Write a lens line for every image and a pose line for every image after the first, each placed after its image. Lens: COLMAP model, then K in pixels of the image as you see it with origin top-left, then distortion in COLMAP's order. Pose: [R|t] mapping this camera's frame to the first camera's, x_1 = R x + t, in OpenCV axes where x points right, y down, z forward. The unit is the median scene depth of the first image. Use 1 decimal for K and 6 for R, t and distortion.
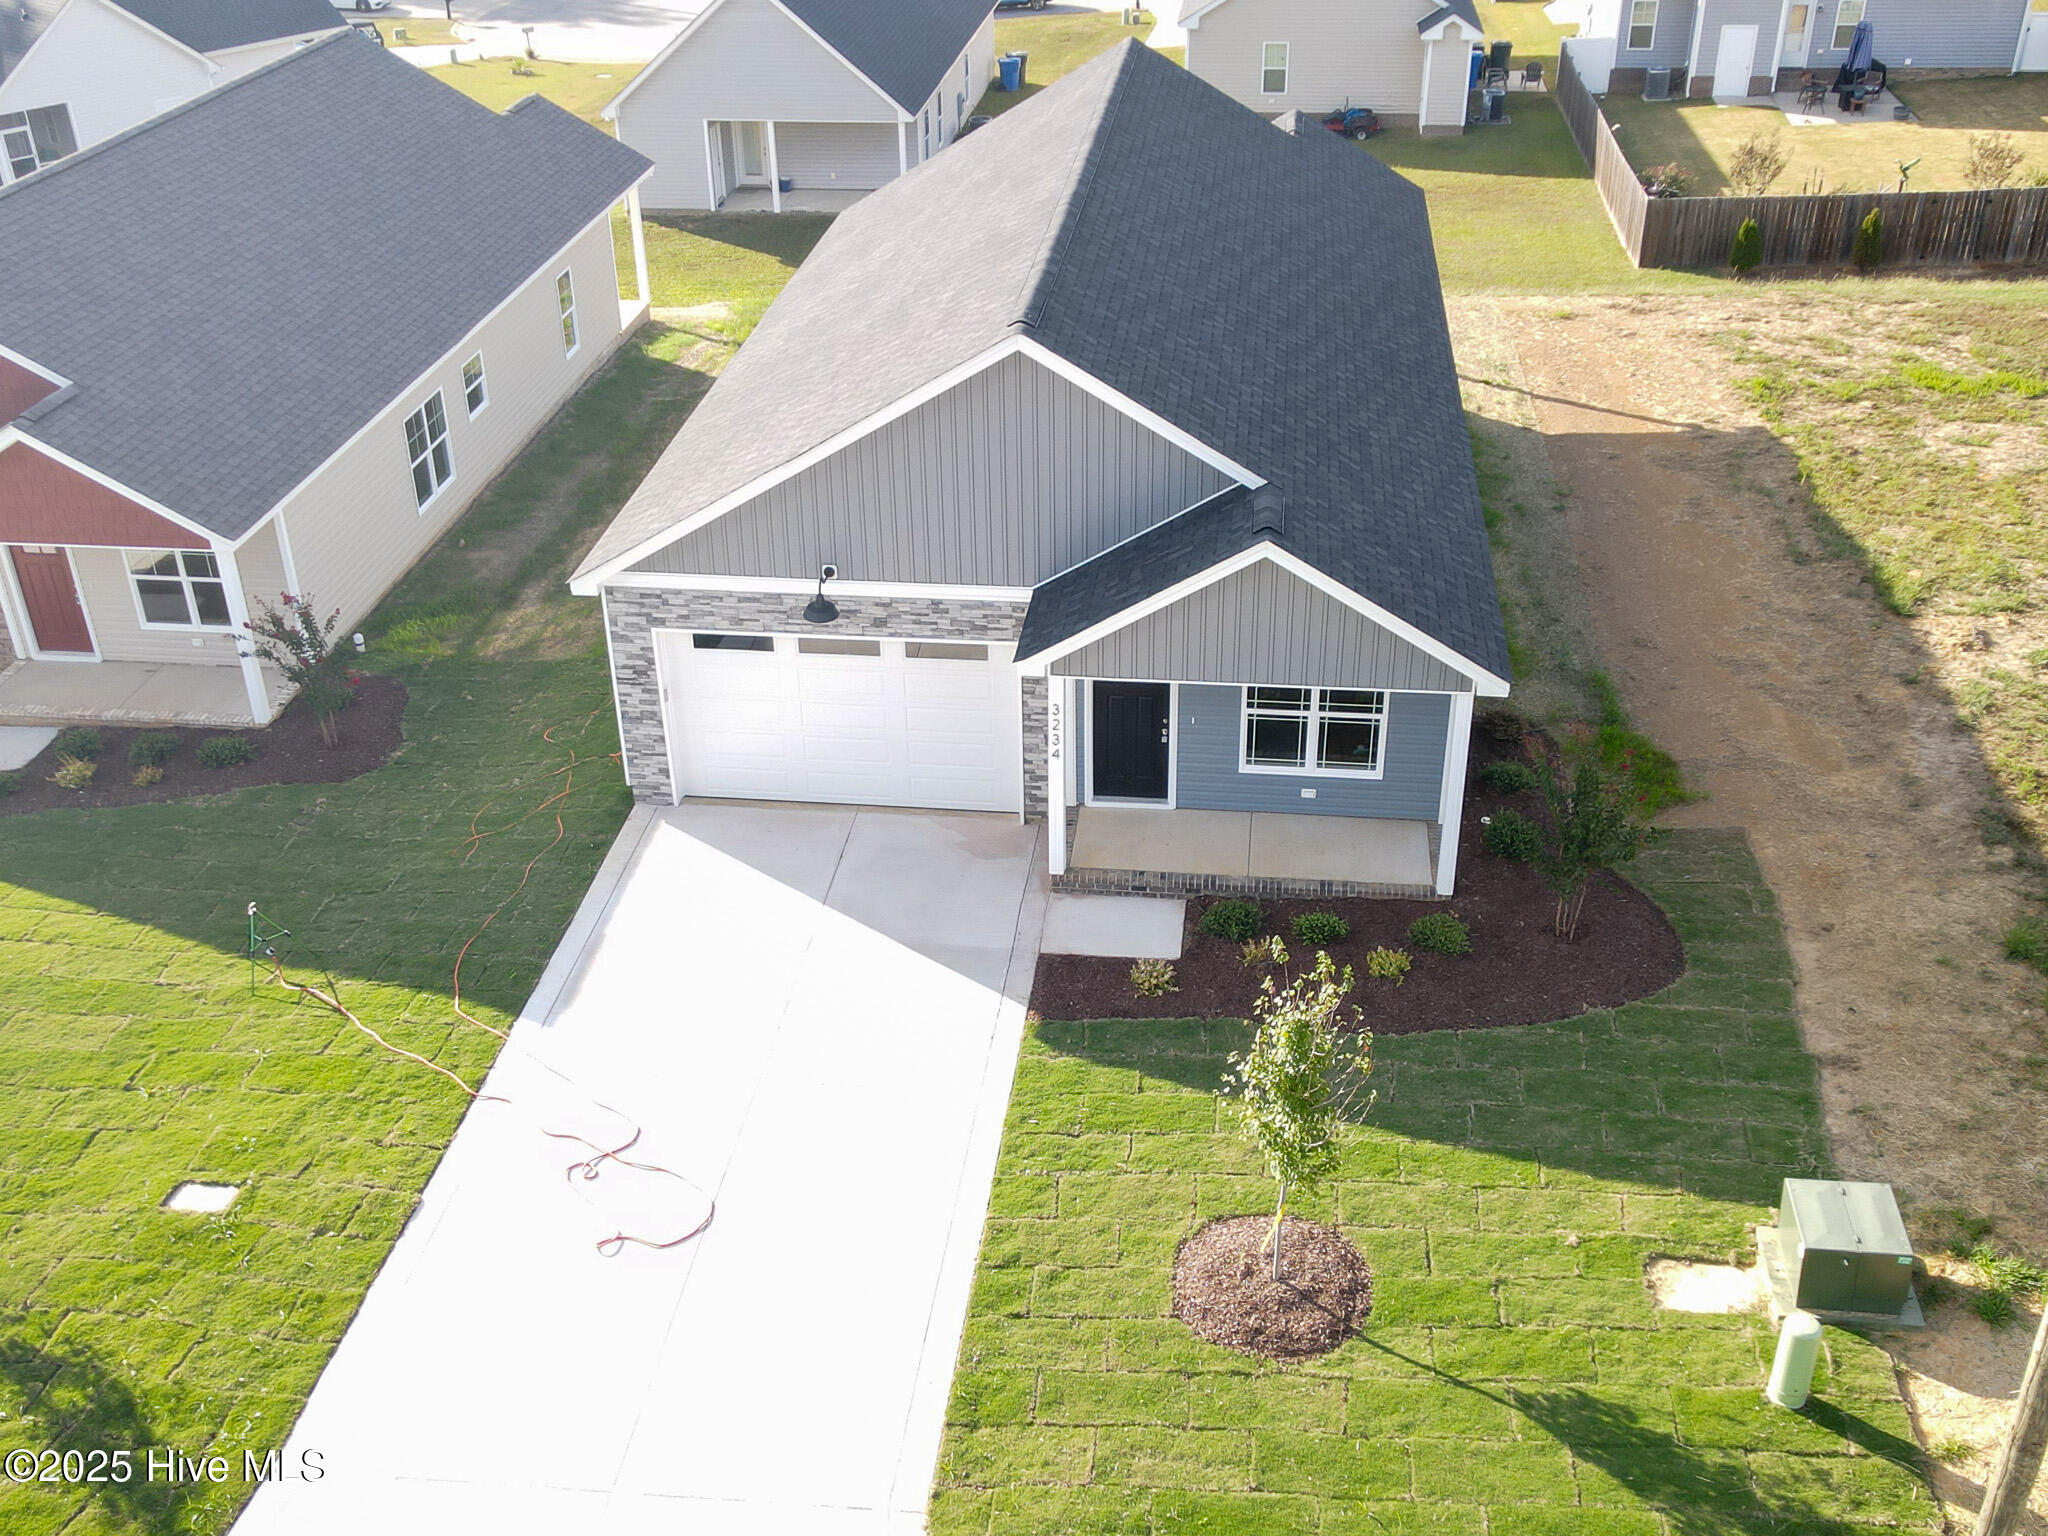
lens RADIAL K [[2043.6, 0, 1016.7], [0, 2043.6, 797.4], [0, 0, 1]] dist [-0.009890, 0.064803]
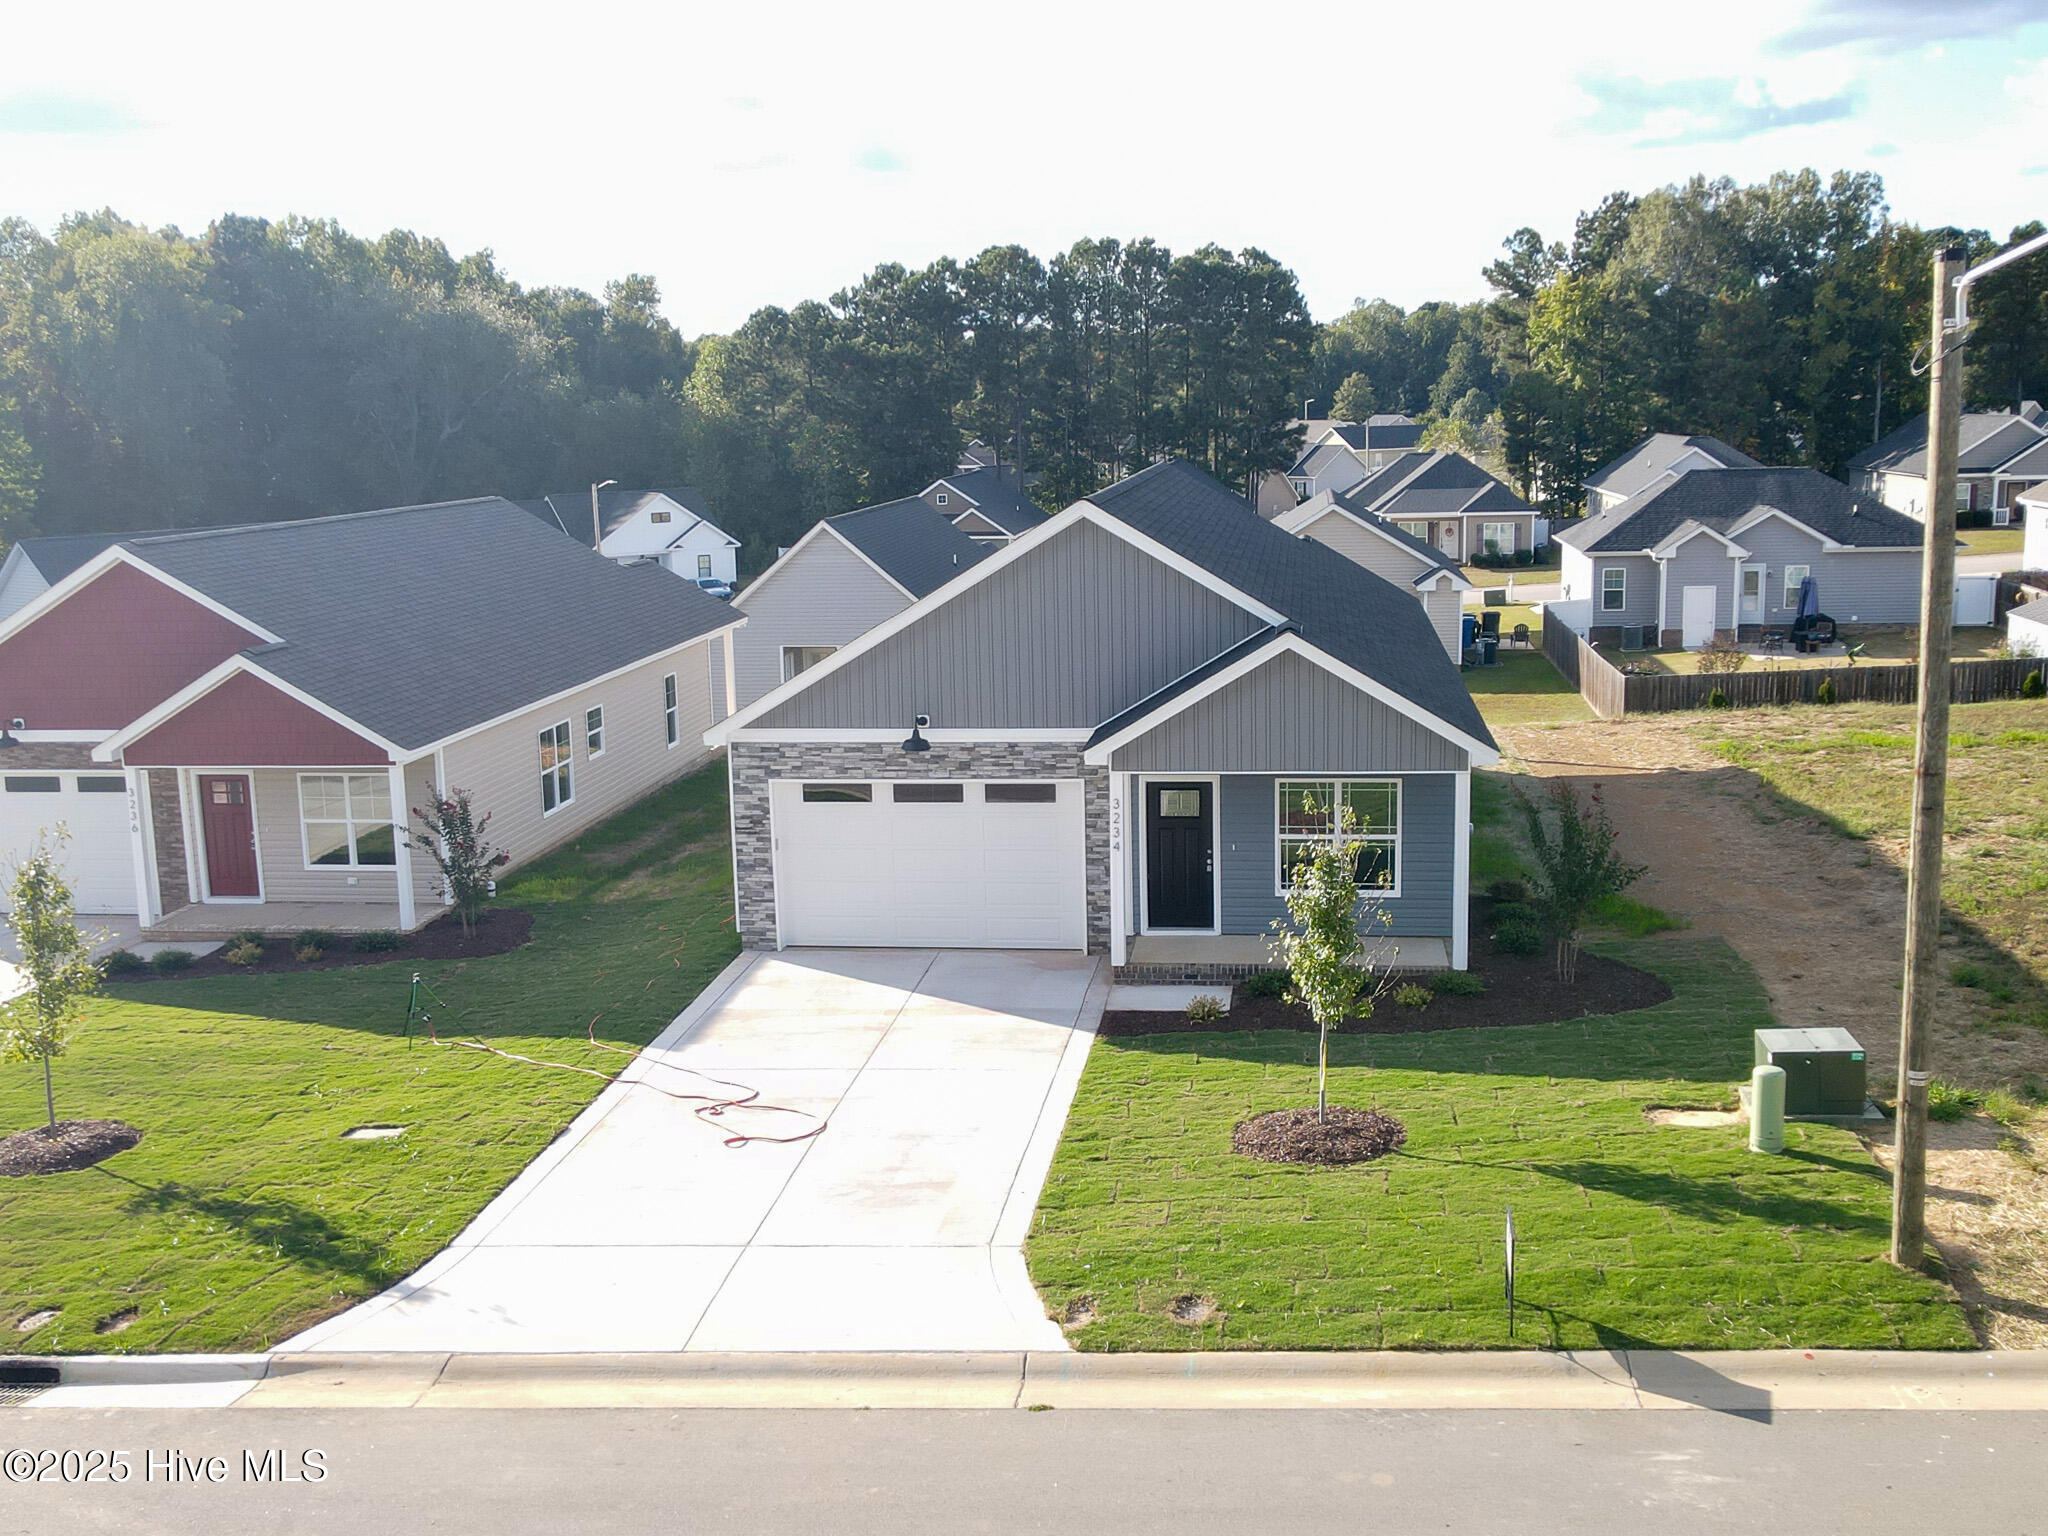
lens RADIAL K [[2094.7, 0, 1016.9], [0, 2094.7, 789.5], [0, 0, 1]] dist [-0.009071, 0.061278]
pose [[0.999912, -0.003311, -0.012859, -0.021285], [-0.001362, 0.937709, -0.347419, 0.347447], [0.013208, 0.347406, 0.937622, -0.126280]]
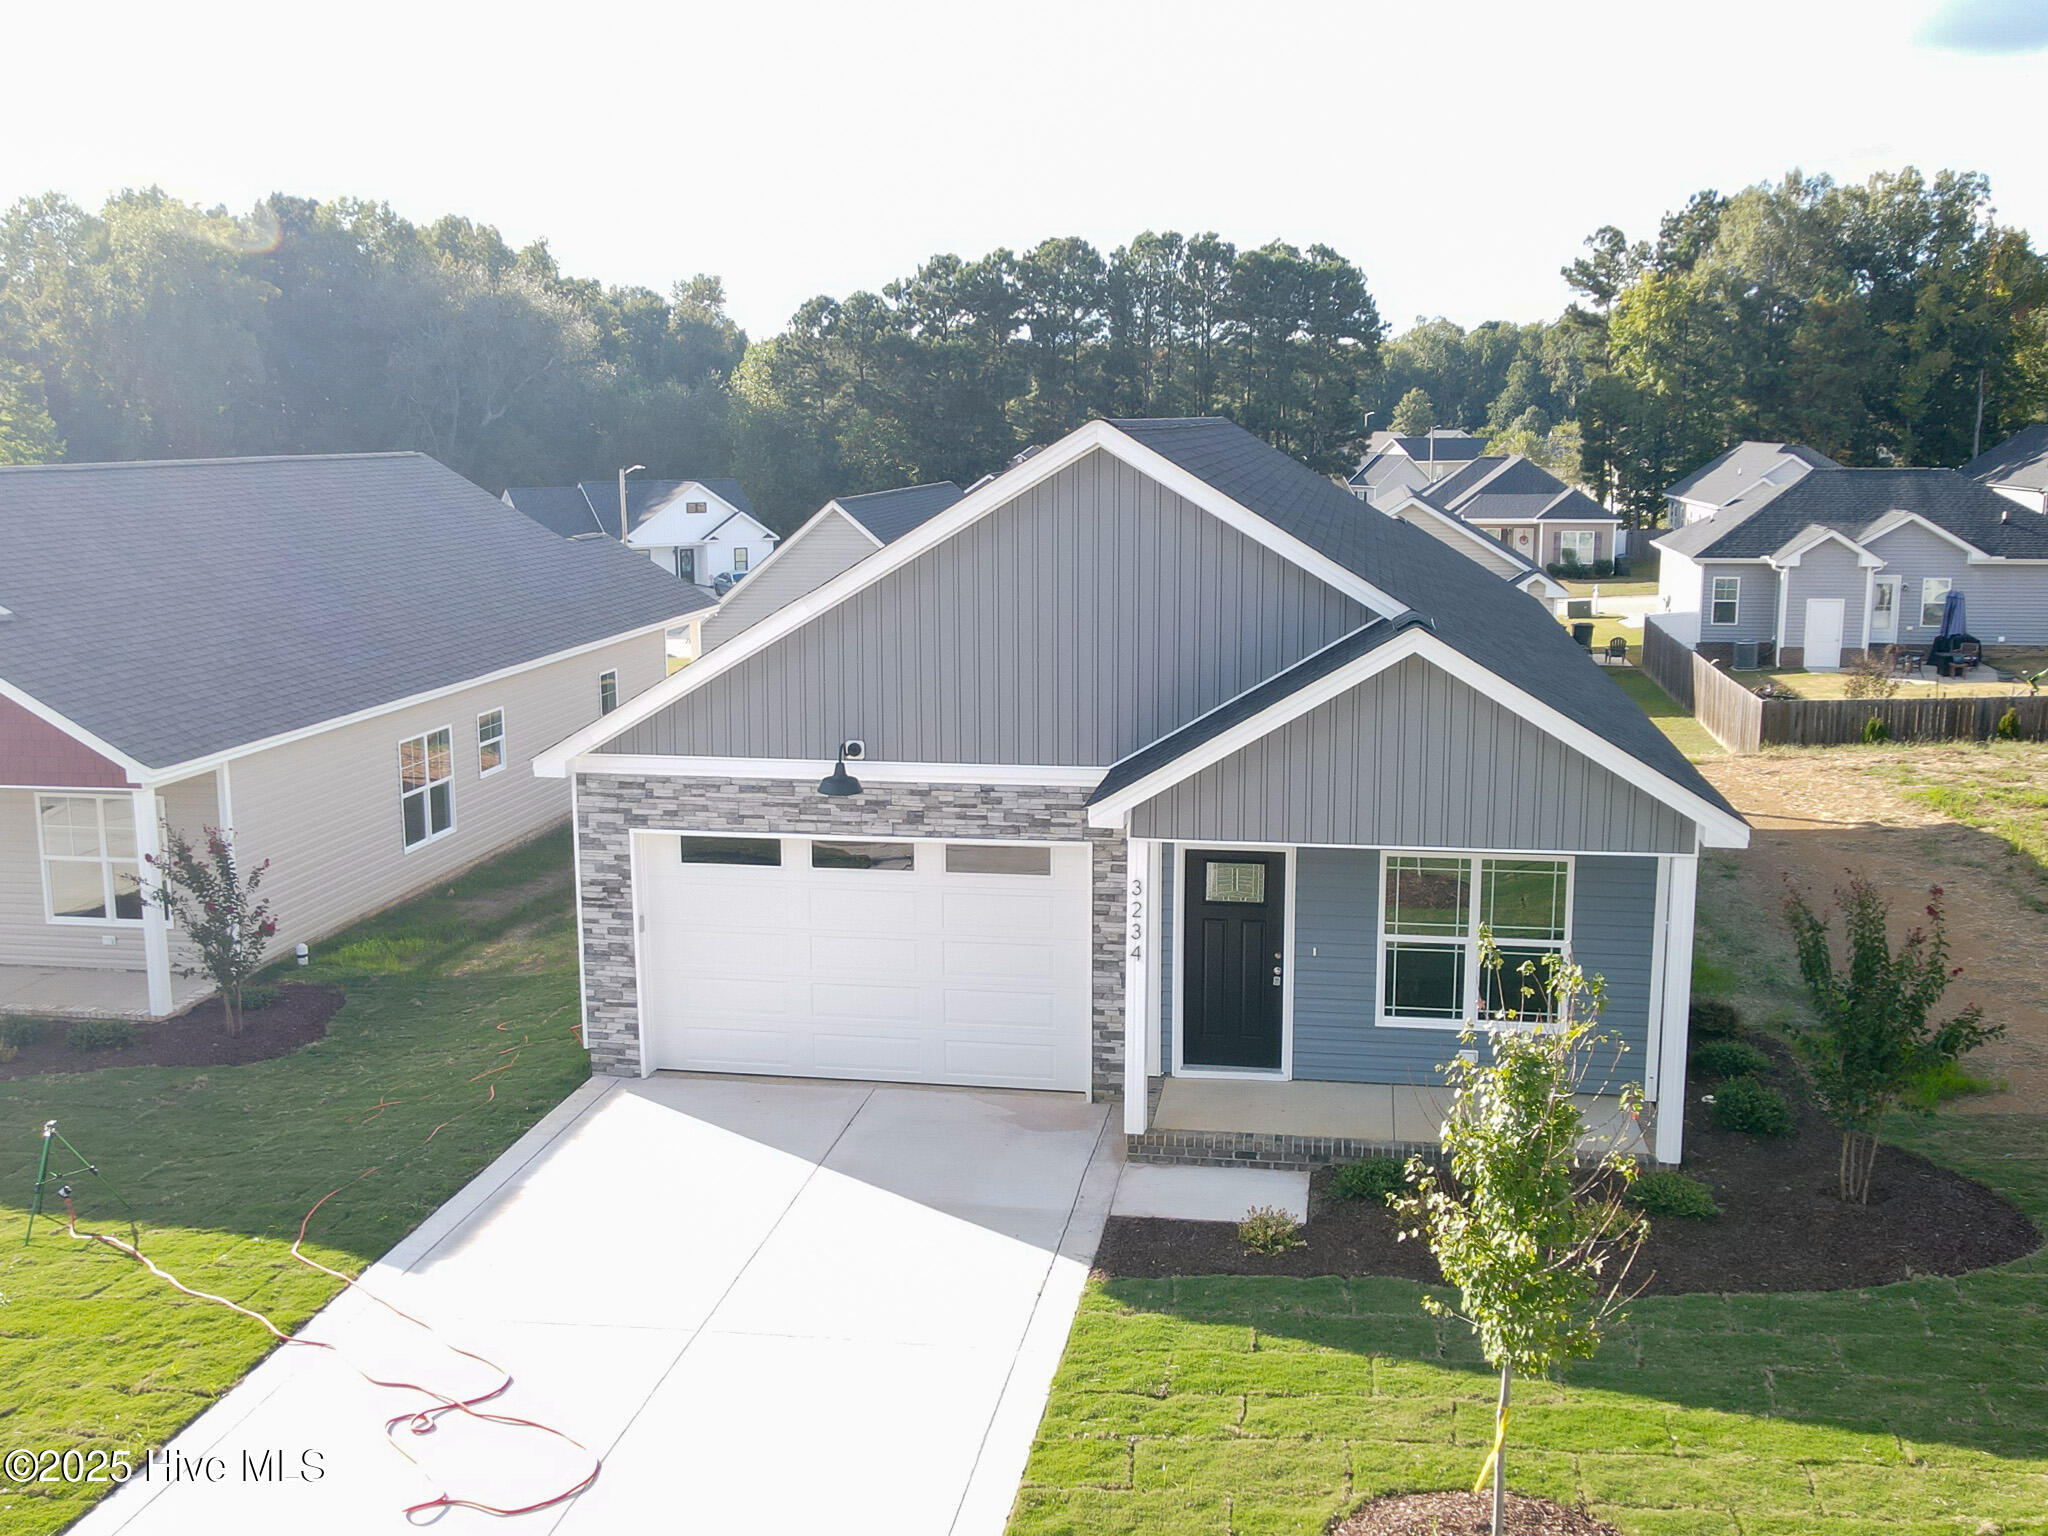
lens RADIAL K [[2013.7, 0, 1014.9], [0, 2013.7, 792.2], [0, 0, 1]] dist [-0.017673, 0.101004]
pose [[0.998892, 0.021961, -0.041615, 0.003945], [-0.035011, 0.937769, -0.345490, 0.173679], [0.031438, 0.346564, 0.937499, 0.268497]]
